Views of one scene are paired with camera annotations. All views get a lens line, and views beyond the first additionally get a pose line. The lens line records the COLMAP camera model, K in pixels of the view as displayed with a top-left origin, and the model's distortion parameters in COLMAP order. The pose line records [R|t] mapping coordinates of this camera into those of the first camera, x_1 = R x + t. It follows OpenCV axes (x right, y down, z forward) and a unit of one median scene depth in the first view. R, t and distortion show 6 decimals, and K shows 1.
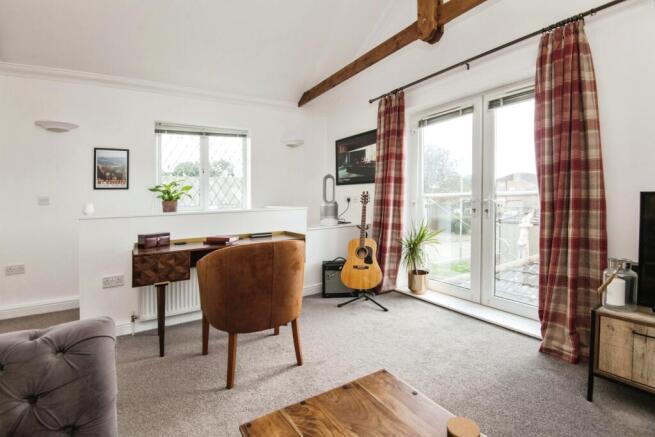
lens RADIAL K [[319.7, 0, 326.2], [0, 319.7, 204.7], [0, 0, 1]] dist [0.000245, -0.009610]
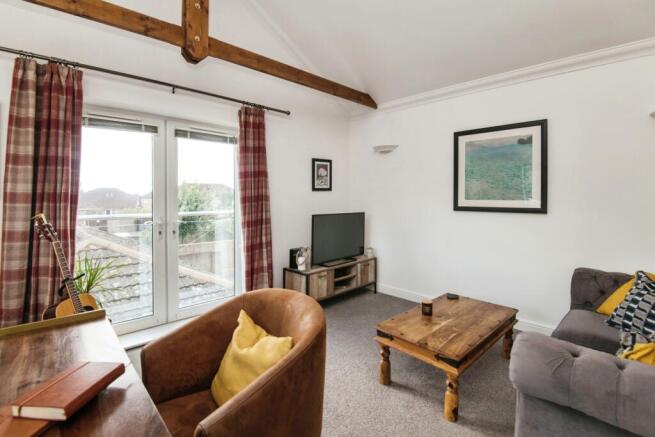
lens RADIAL K [[319.7, 0, 326.2], [0, 319.7, 204.7], [0, 0, 1]] dist [0.000245, -0.009610]
pose [[-0.213206, 0.004890, 0.976995, -0.607946], [0.029035, 0.999578, 0.001333, -0.059367], [-0.976576, 0.028651, -0.213258, 0.724449]]
